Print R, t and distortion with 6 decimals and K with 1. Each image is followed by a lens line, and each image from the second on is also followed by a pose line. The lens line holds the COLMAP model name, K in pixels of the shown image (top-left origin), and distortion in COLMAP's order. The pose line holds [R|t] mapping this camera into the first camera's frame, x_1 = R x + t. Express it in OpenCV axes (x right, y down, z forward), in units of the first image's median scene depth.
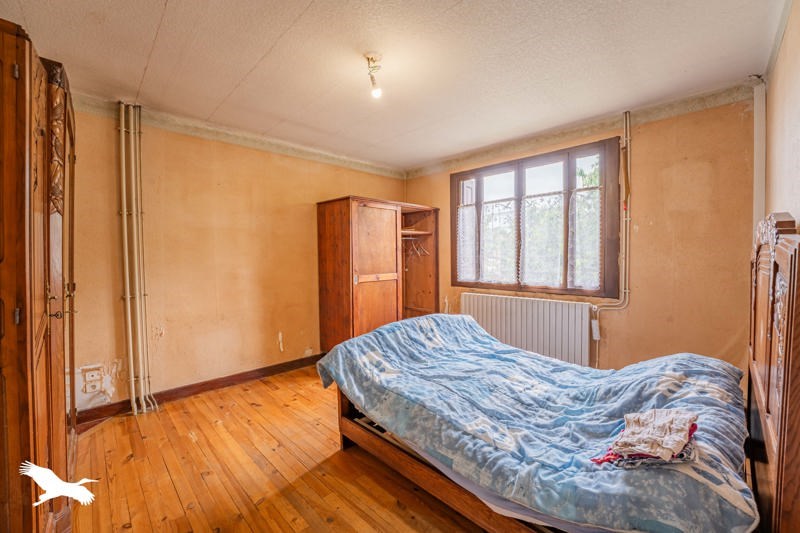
lens RADIAL K [[324.8, 0, 400.0], [0, 324.8, 266.5], [0, 0, 1]] dist [-0.000474, -0.000007]
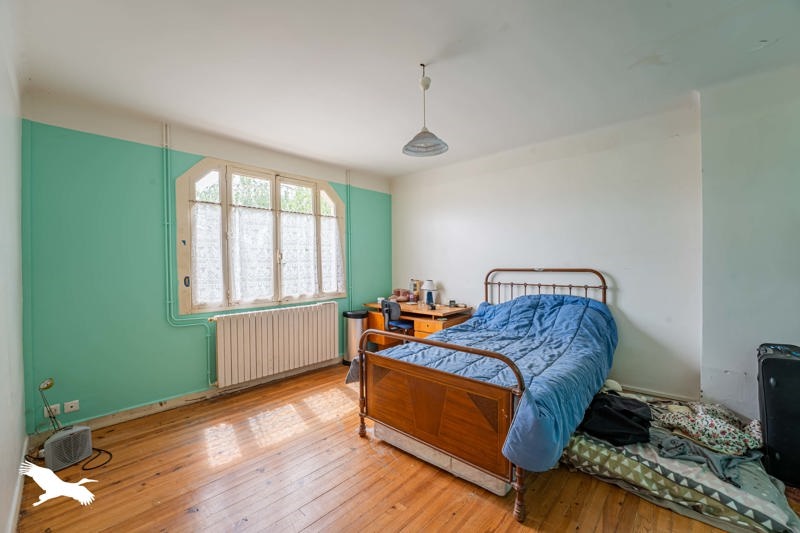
lens RADIAL K [[324.8, 0, 400.0], [0, 324.8, 266.5], [0, 0, 1]] dist [-0.000474, -0.000007]
pose [[-0.033531, -0.003533, 0.999431, -0.648368], [0.045460, 0.998953, 0.005057, -0.024110], [-0.998403, 0.045604, -0.033335, 0.662770]]
